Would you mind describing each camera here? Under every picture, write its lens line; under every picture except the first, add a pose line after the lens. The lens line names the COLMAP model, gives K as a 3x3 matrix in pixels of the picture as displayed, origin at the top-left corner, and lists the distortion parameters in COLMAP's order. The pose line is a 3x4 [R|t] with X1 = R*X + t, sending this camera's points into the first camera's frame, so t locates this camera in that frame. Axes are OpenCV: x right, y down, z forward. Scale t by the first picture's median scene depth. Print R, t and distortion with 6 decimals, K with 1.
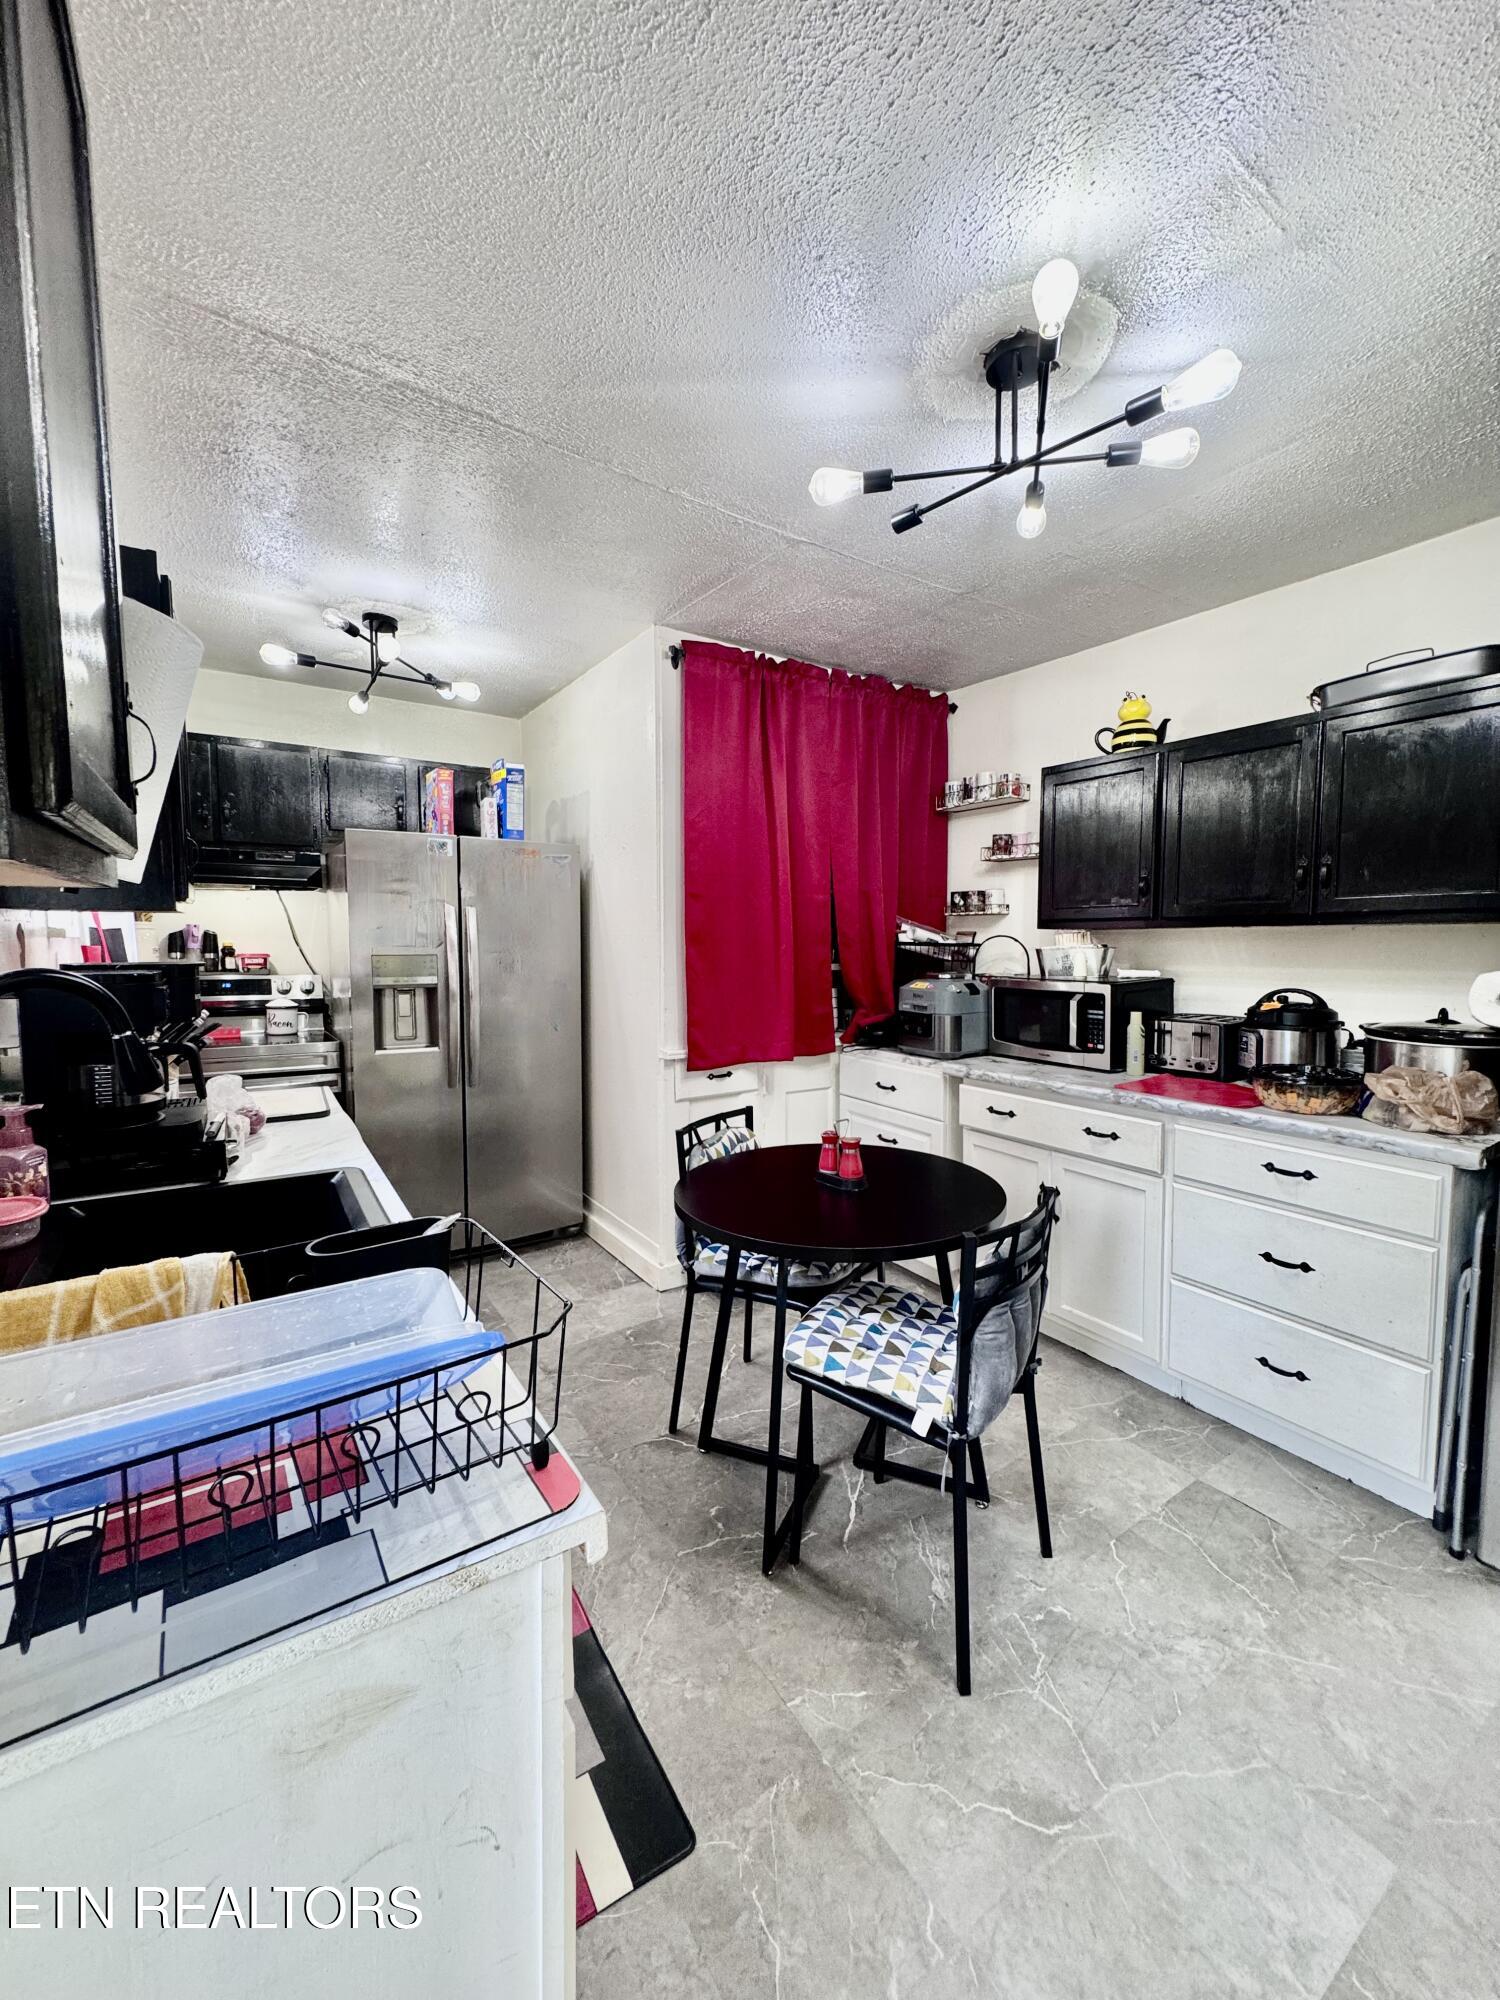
lens RADIAL K [[798.1, 0, 754.4], [0, 798.1, 996.3], [0, 0, 1]] dist [-0.000238, 0.000051]
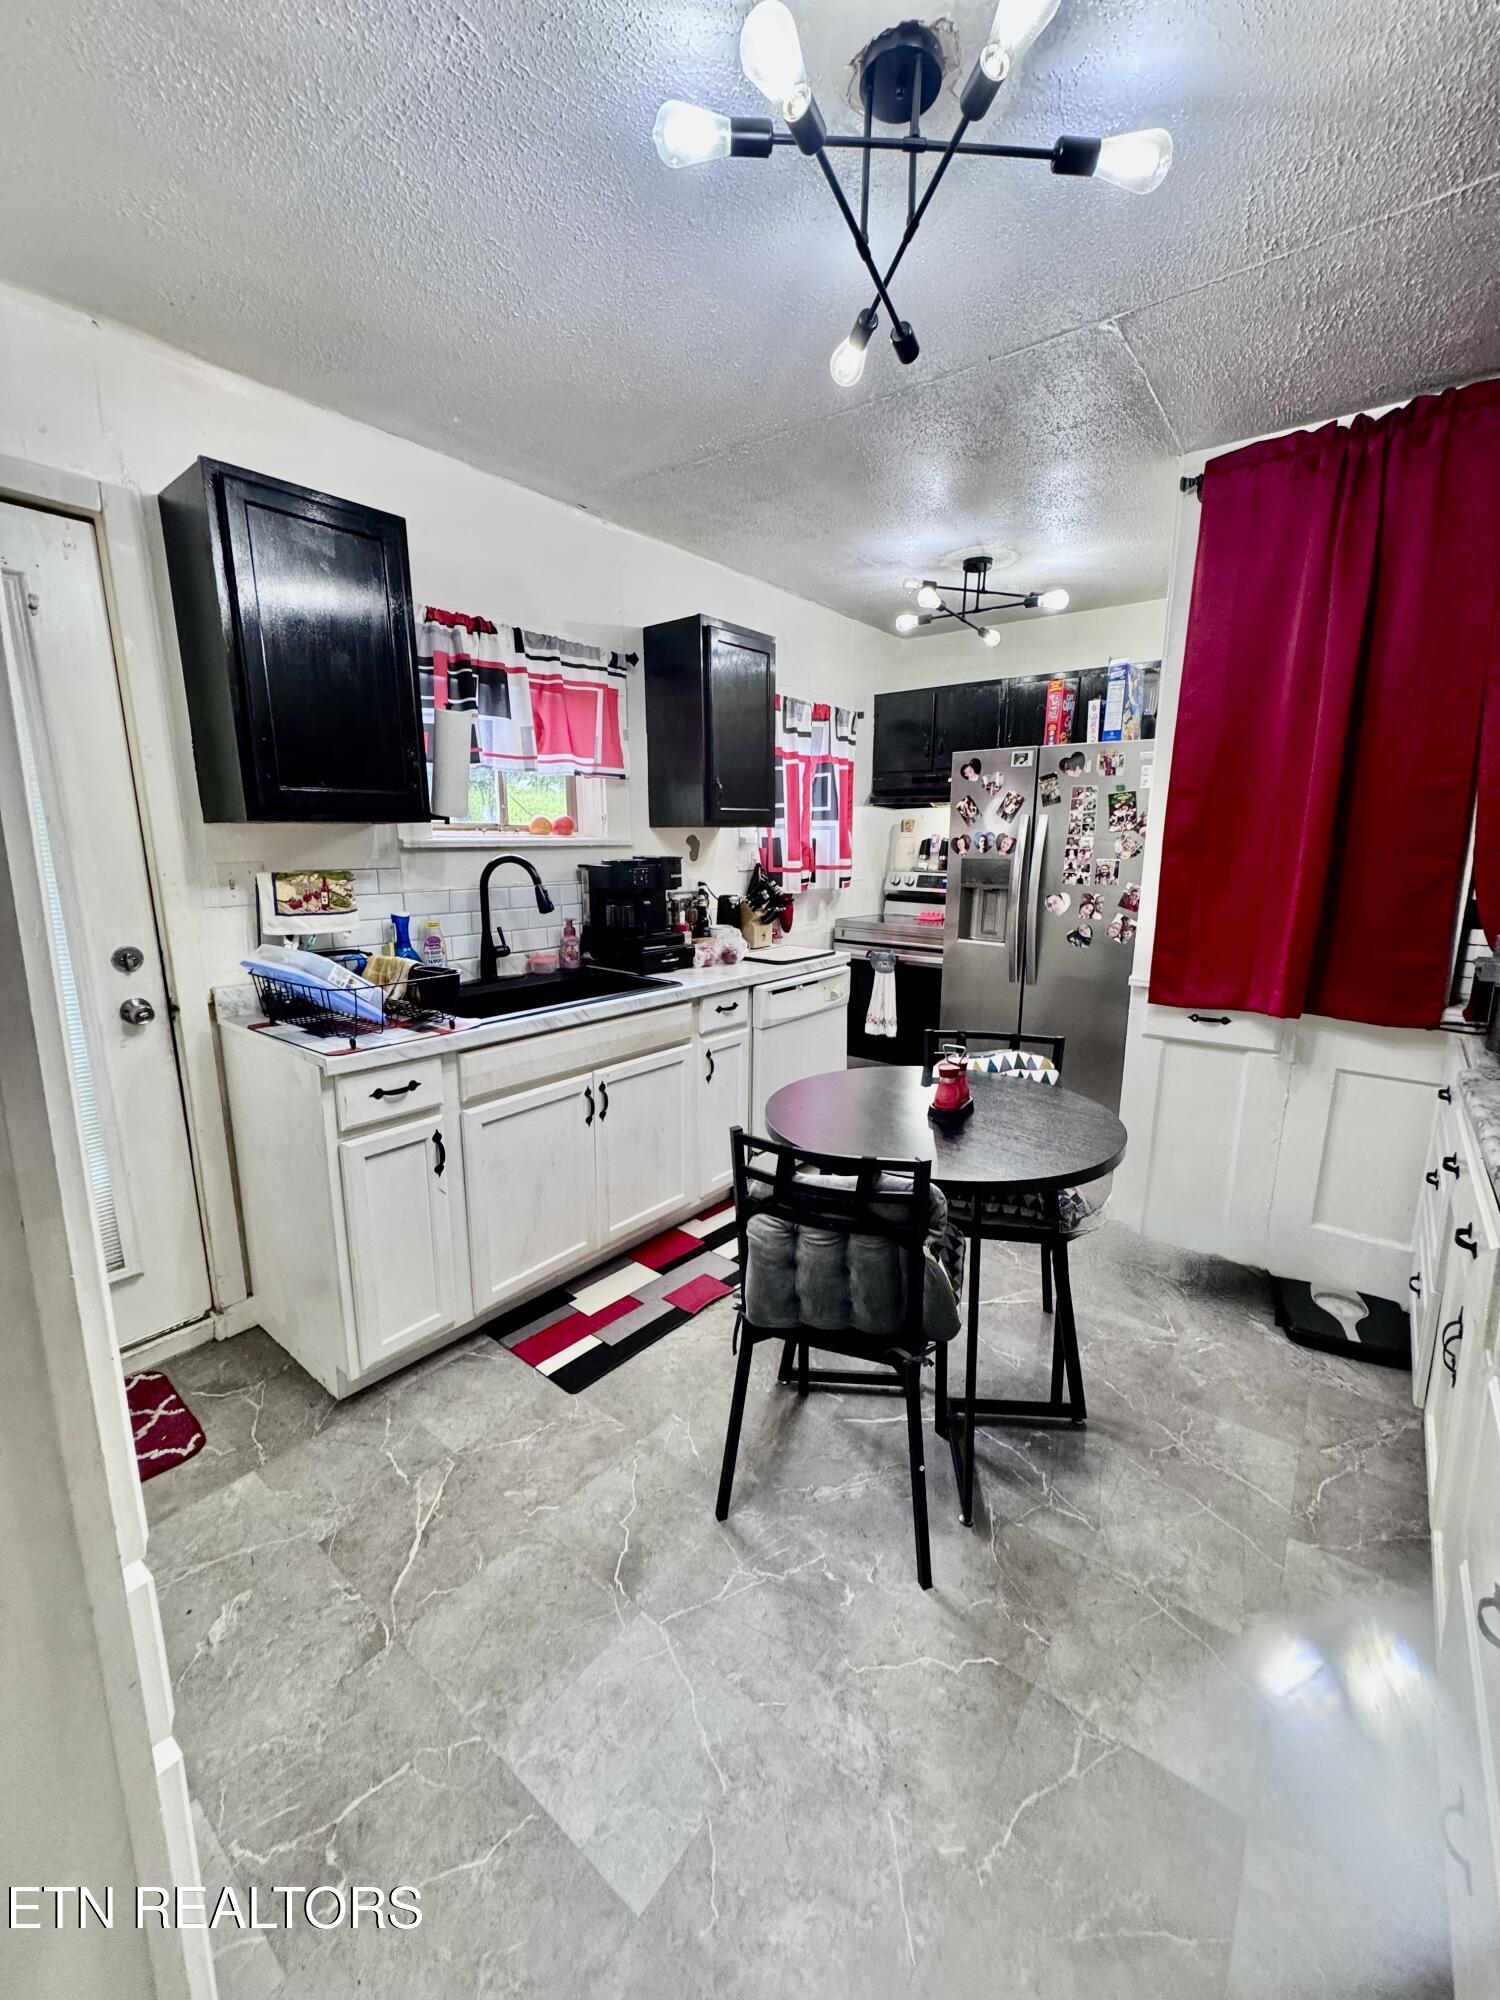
lens RADIAL K [[798.1, 0, 754.4], [0, 798.1, 996.3], [0, 0, 1]] dist [-0.000238, 0.000051]
pose [[0.322398, 0.177012, -0.929906, 0.638334], [-0.074539, 0.984057, 0.161478, -0.021741], [0.943665, 0.017254, 0.330453, 0.352110]]
